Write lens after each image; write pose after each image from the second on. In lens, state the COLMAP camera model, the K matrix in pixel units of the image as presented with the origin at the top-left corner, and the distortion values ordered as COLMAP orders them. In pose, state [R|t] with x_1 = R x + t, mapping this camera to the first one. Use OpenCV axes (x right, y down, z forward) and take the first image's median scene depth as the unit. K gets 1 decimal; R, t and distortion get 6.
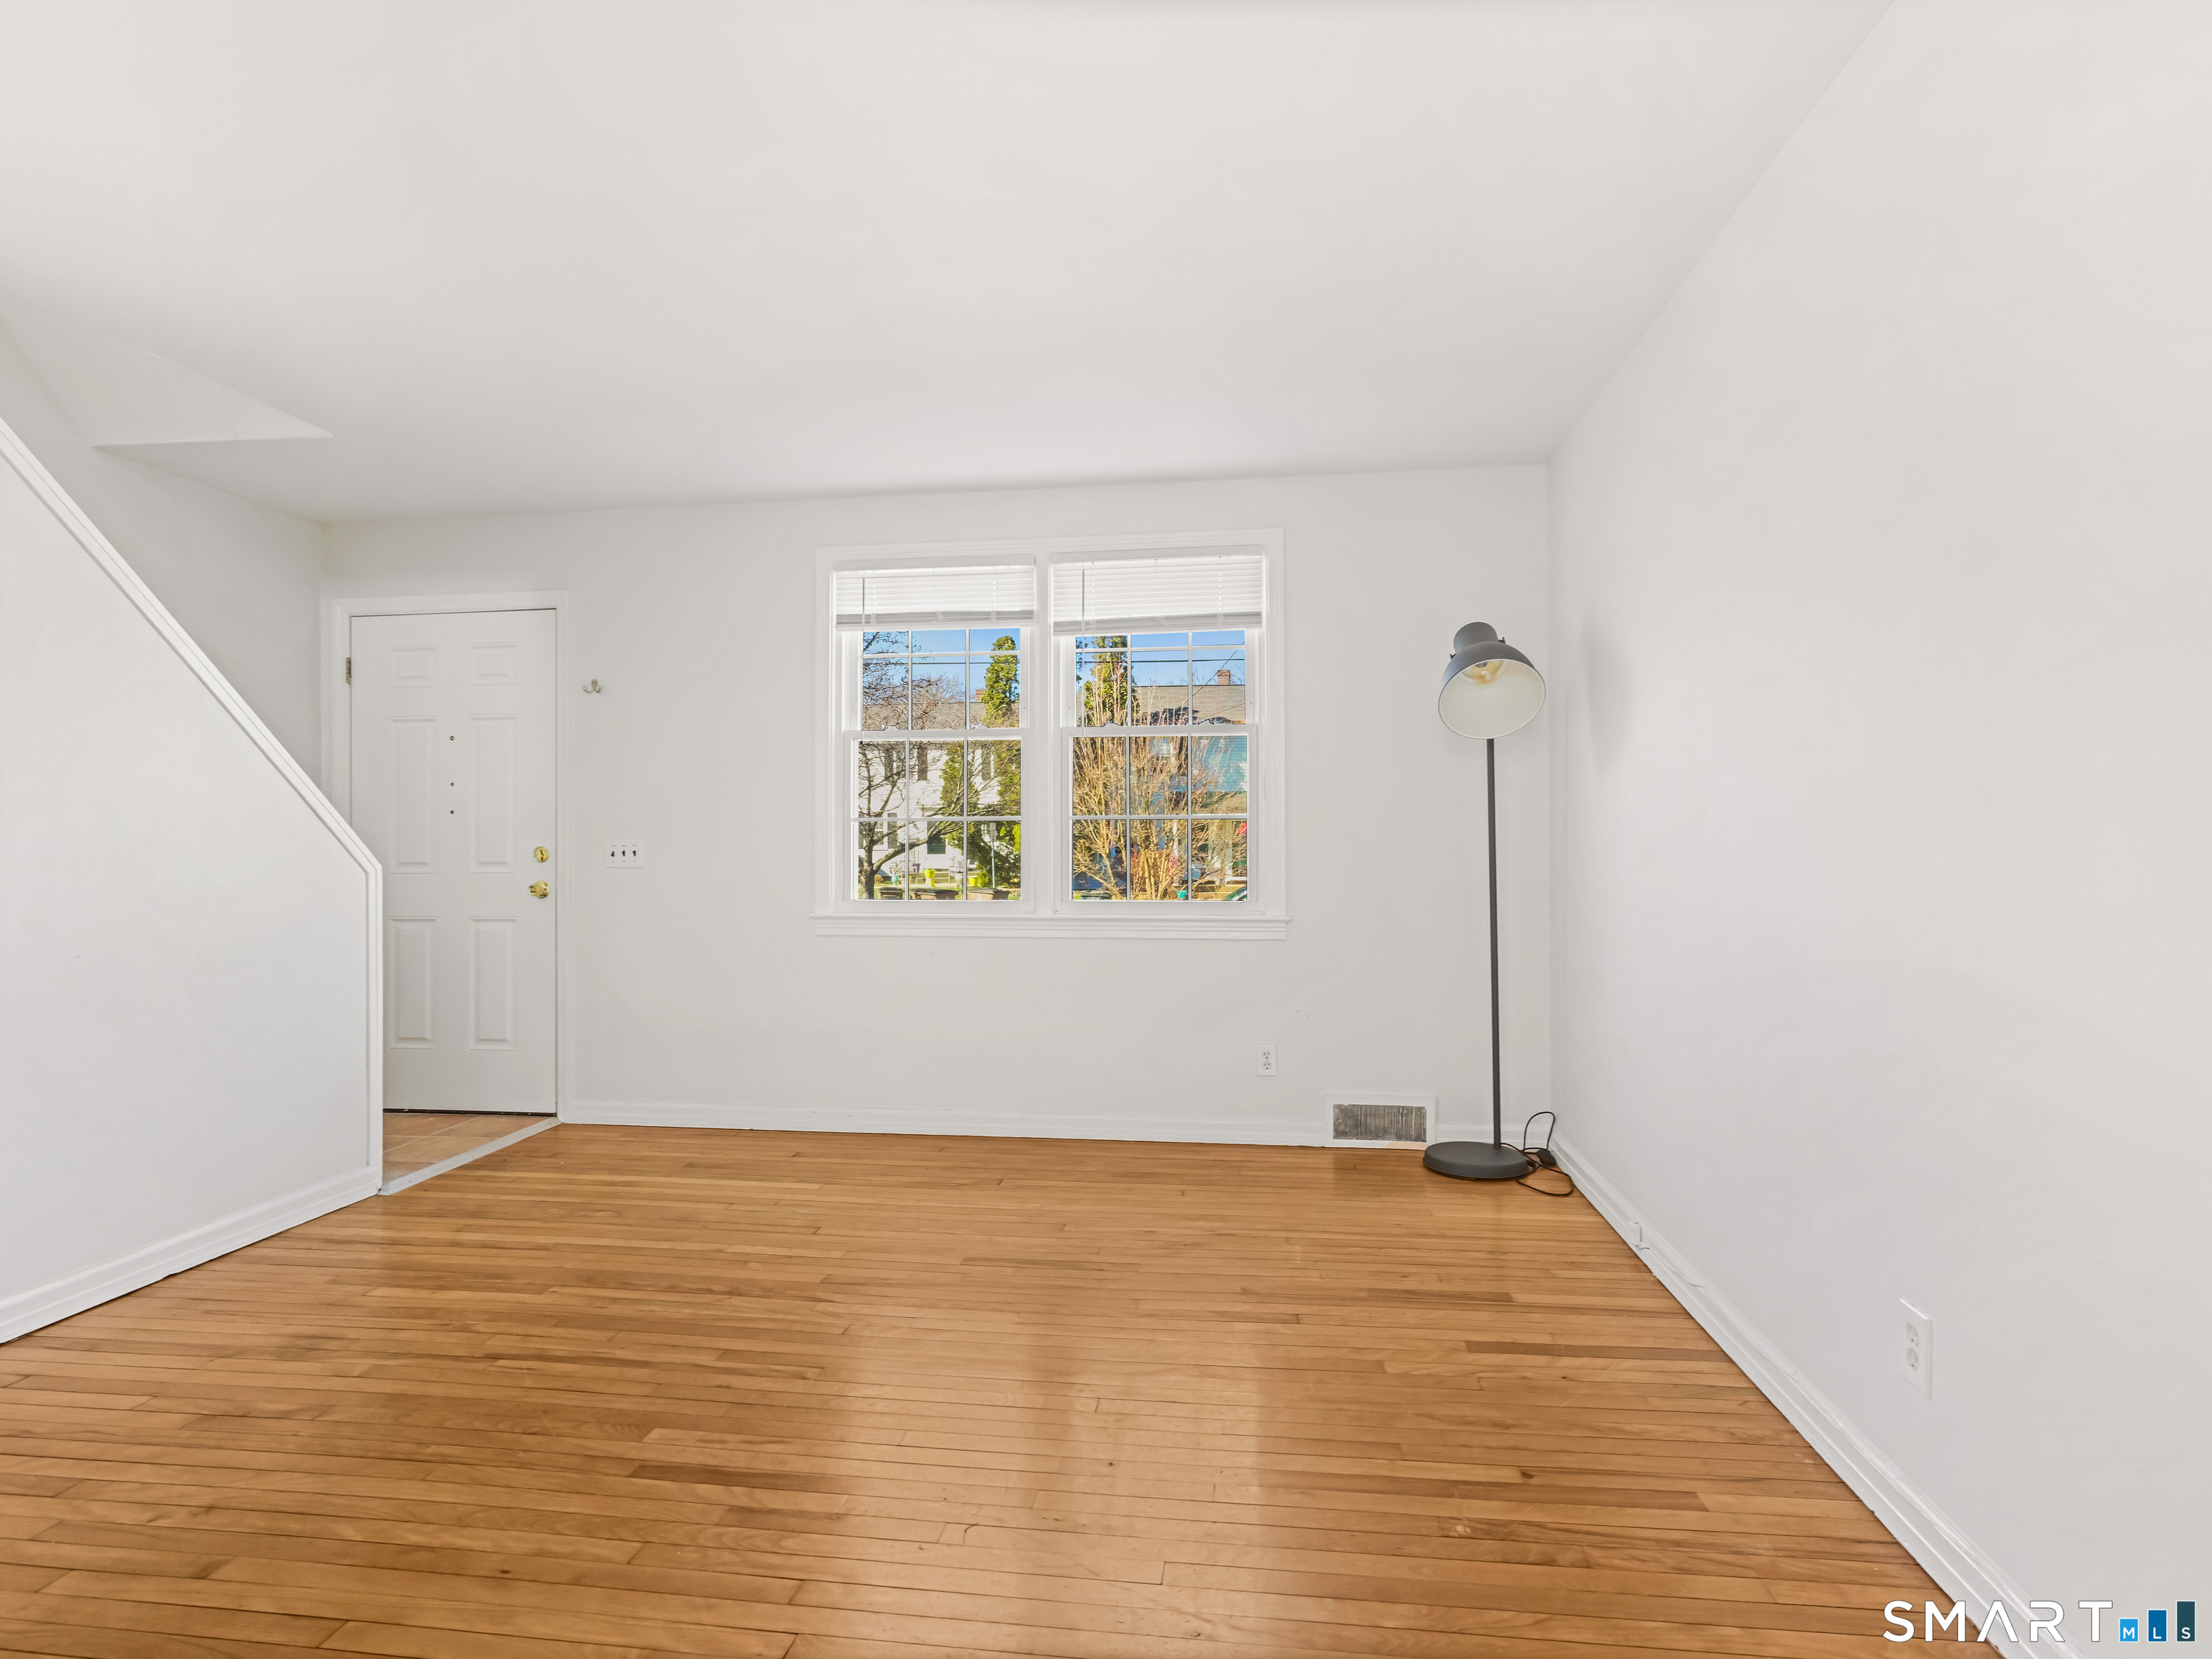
lens RADIAL K [[1183.2, 0, 1096.1], [0, 1183.2, 834.3], [0, 0, 1]] dist [-0.001038, 0.008158]
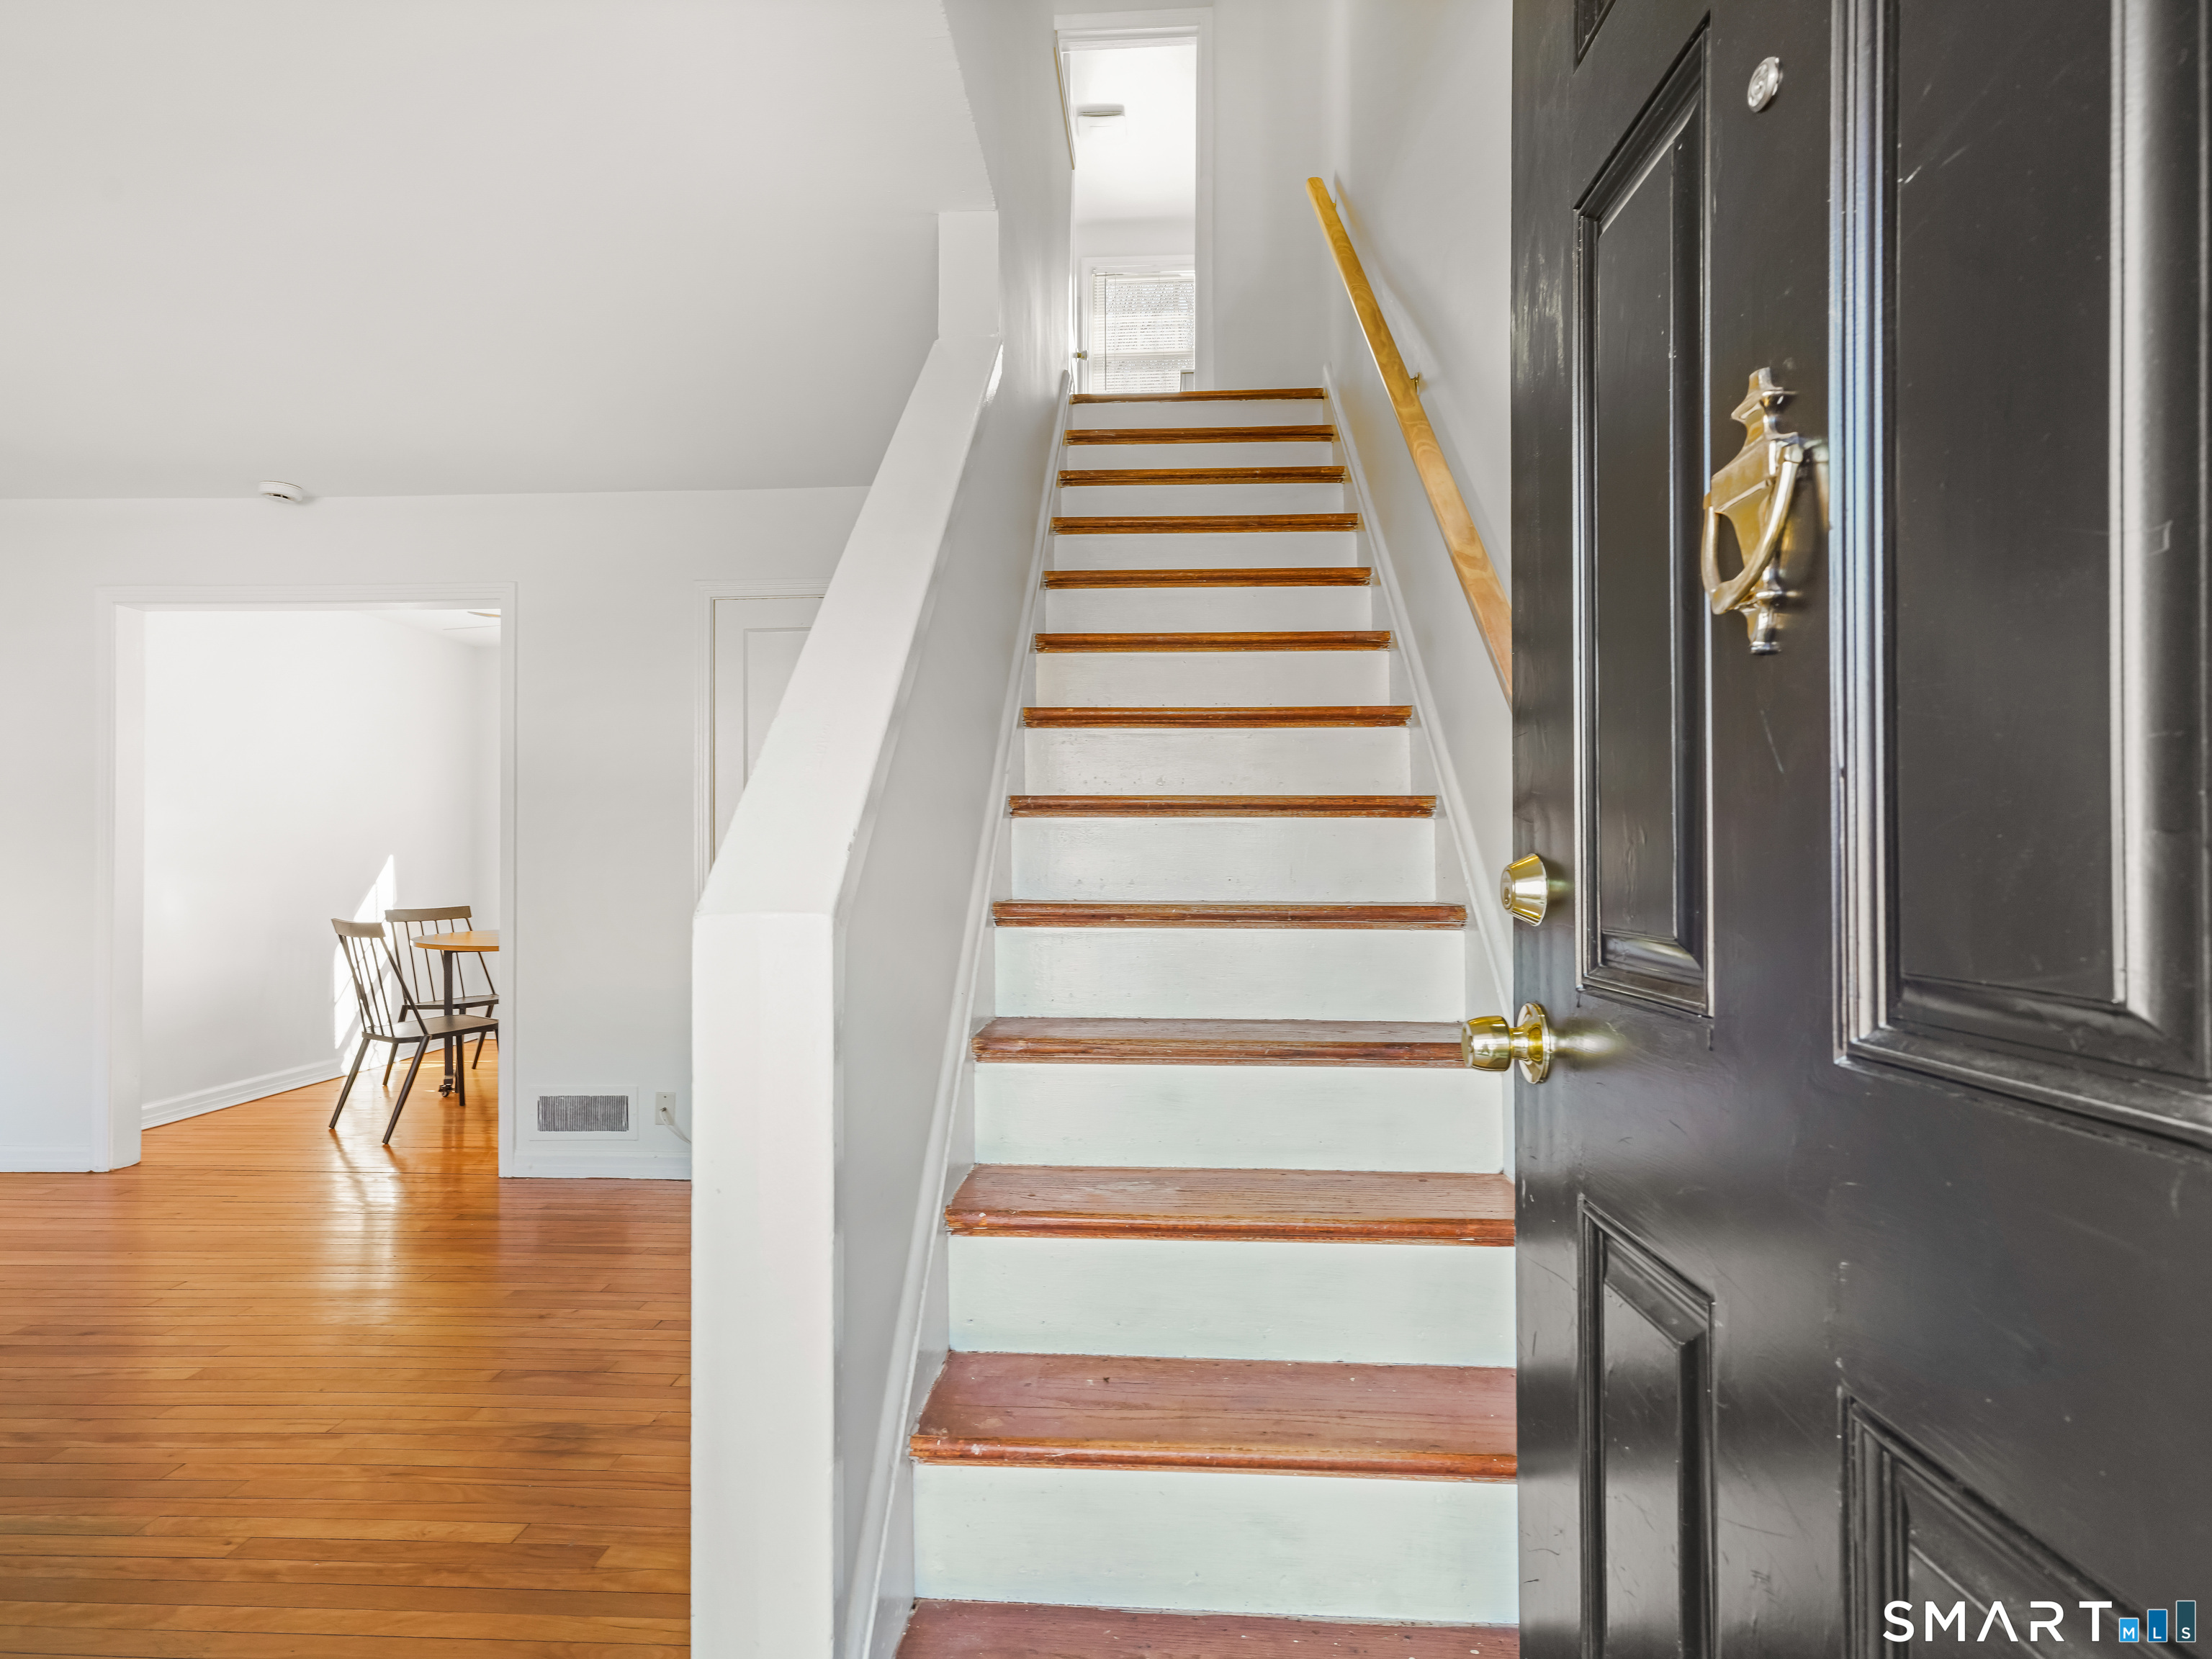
lens RADIAL K [[1183.2, 0, 1096.1], [0, 1183.2, 834.3], [0, 0, 1]] dist [-0.001038, 0.008158]
pose [[-0.996669, 0.011341, -0.080761, -0.861692], [0.013543, 0.999550, -0.026777, 0.015626], [0.080421, -0.027782, -0.996374, 1.653771]]
